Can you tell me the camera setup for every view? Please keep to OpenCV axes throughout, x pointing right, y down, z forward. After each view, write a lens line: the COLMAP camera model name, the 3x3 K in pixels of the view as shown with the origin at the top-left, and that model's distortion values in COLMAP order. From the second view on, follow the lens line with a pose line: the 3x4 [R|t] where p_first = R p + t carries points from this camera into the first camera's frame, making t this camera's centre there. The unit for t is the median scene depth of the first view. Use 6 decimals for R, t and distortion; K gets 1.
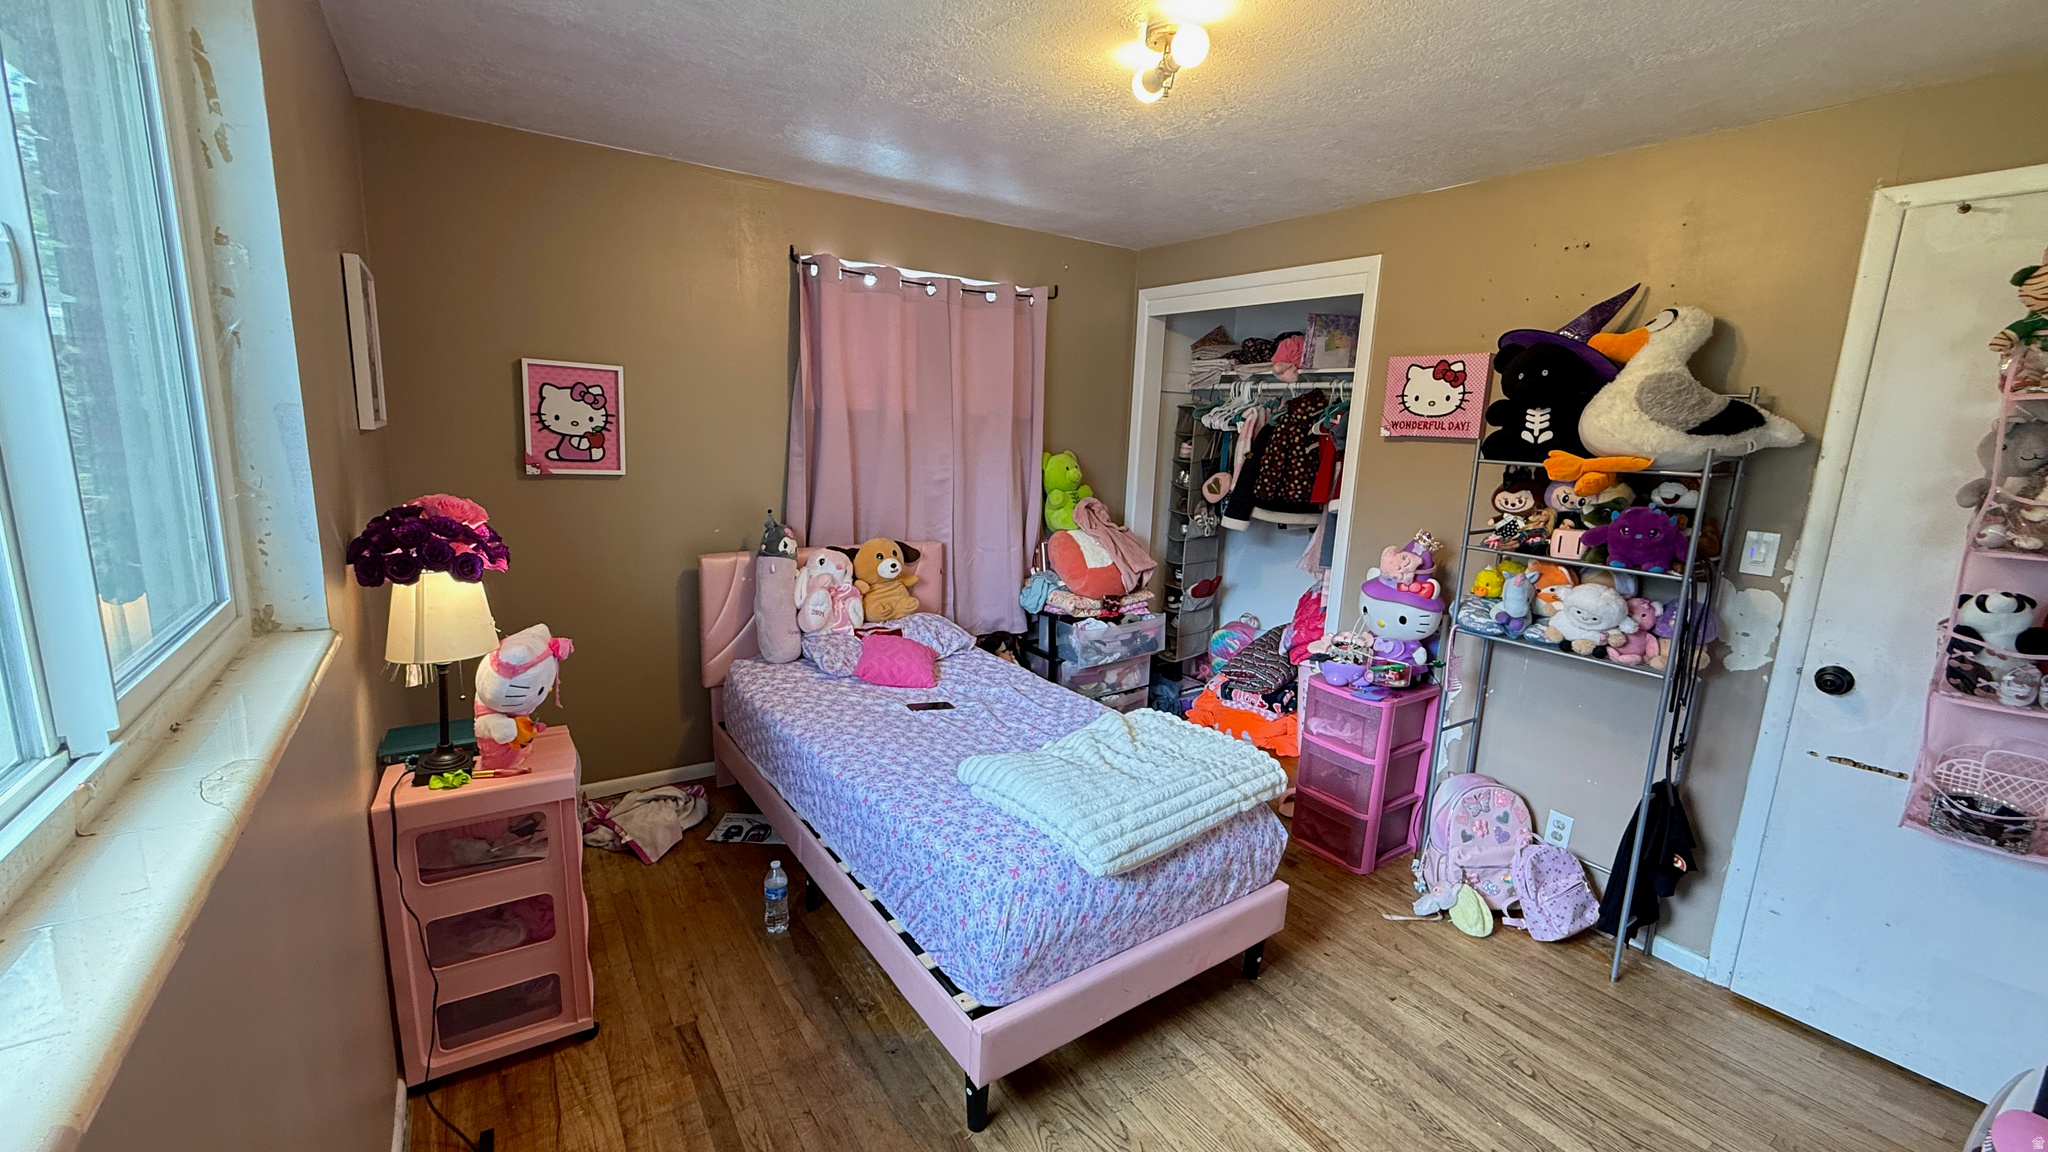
lens RADIAL K [[815.1, 0, 1020.5], [0, 815.1, 571.0], [0, 0, 1]] dist [0.001047, -0.000100]
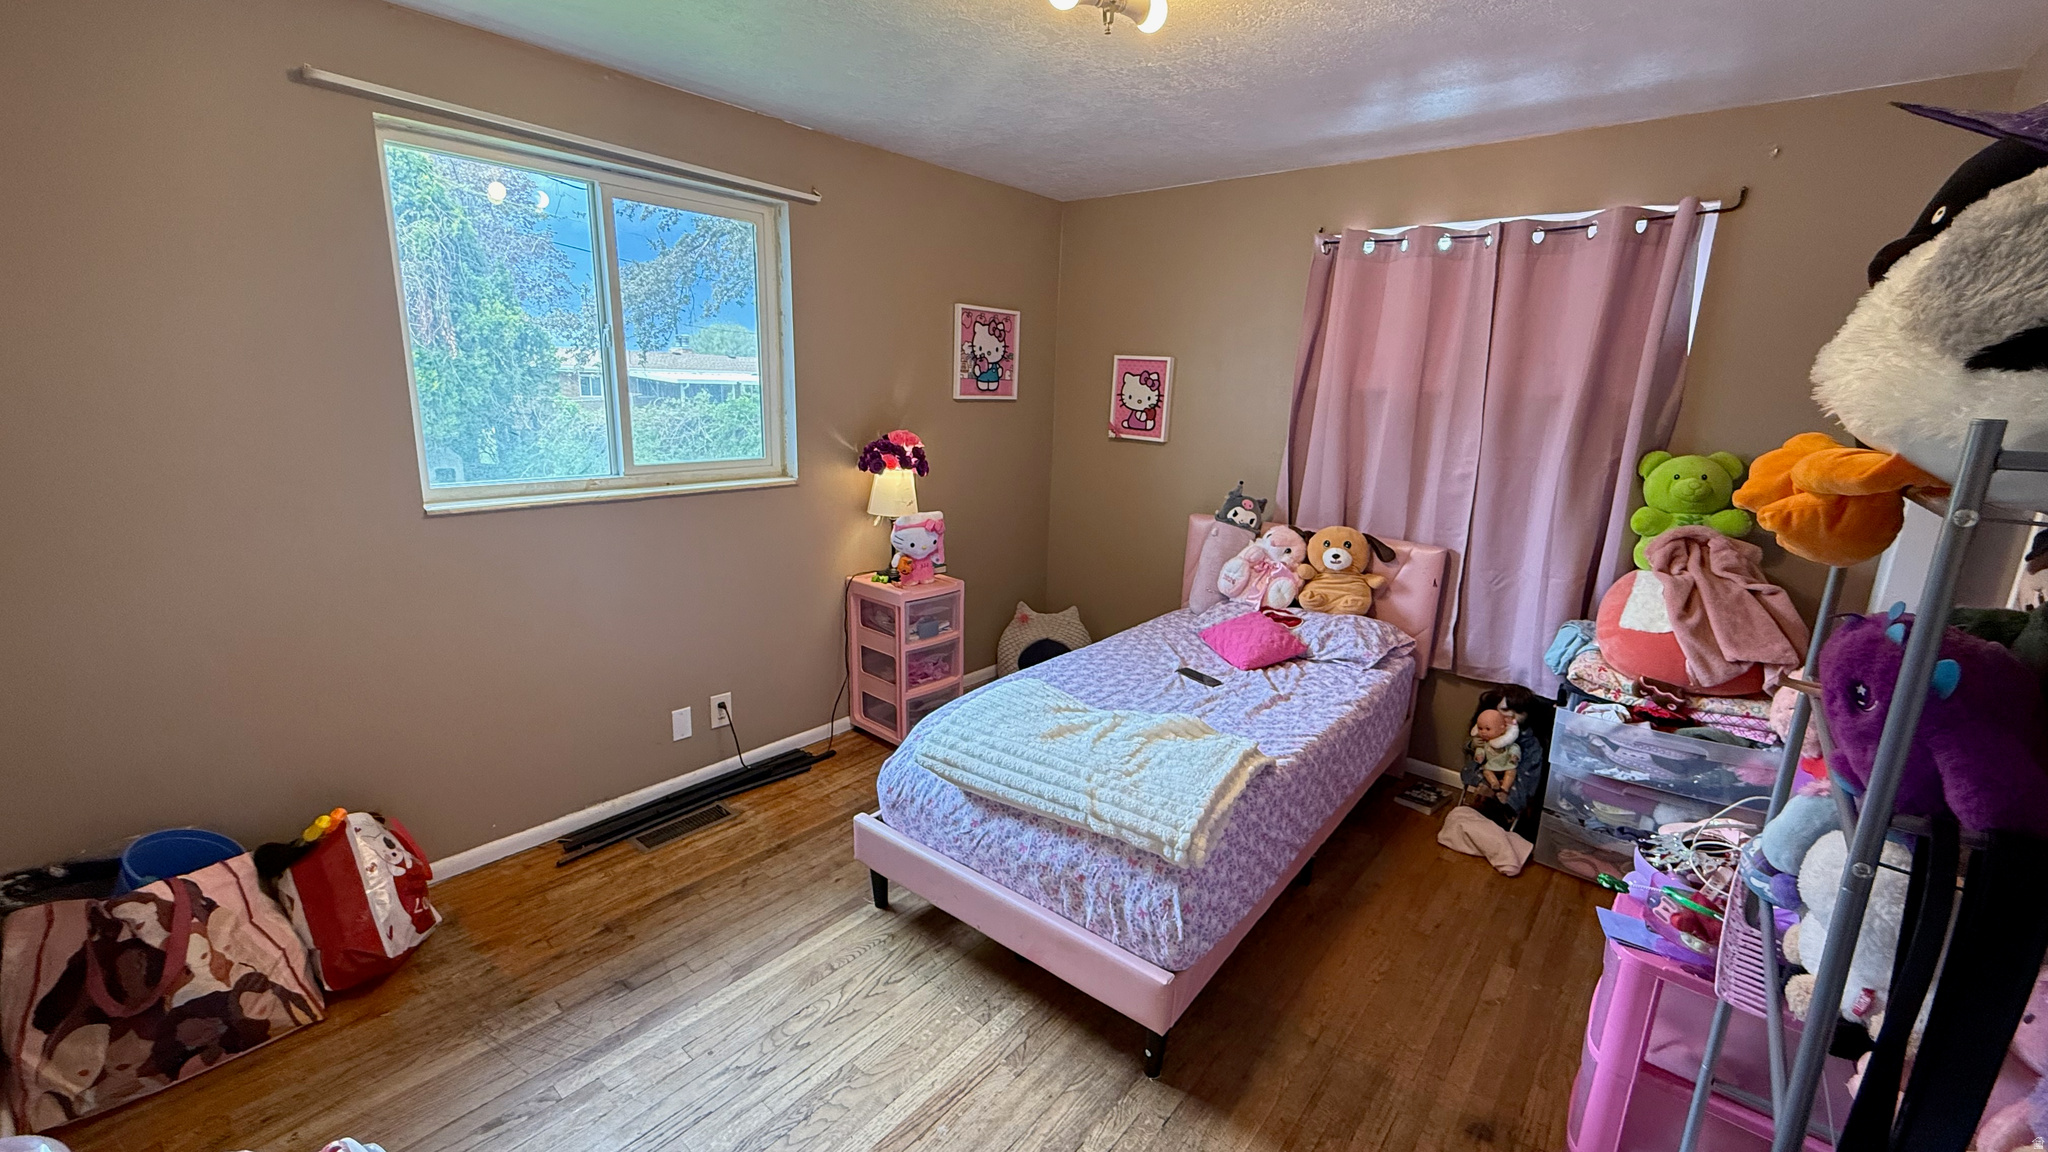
lens RADIAL K [[815.1, 0, 1020.5], [0, 815.1, 571.0], [0, 0, 1]] dist [0.001047, -0.000100]
pose [[0.274498, 0.188479, -0.942935, 0.728930], [-0.198329, 0.970616, 0.136276, -0.053303], [0.940912, 0.149604, 0.303813, 0.447304]]
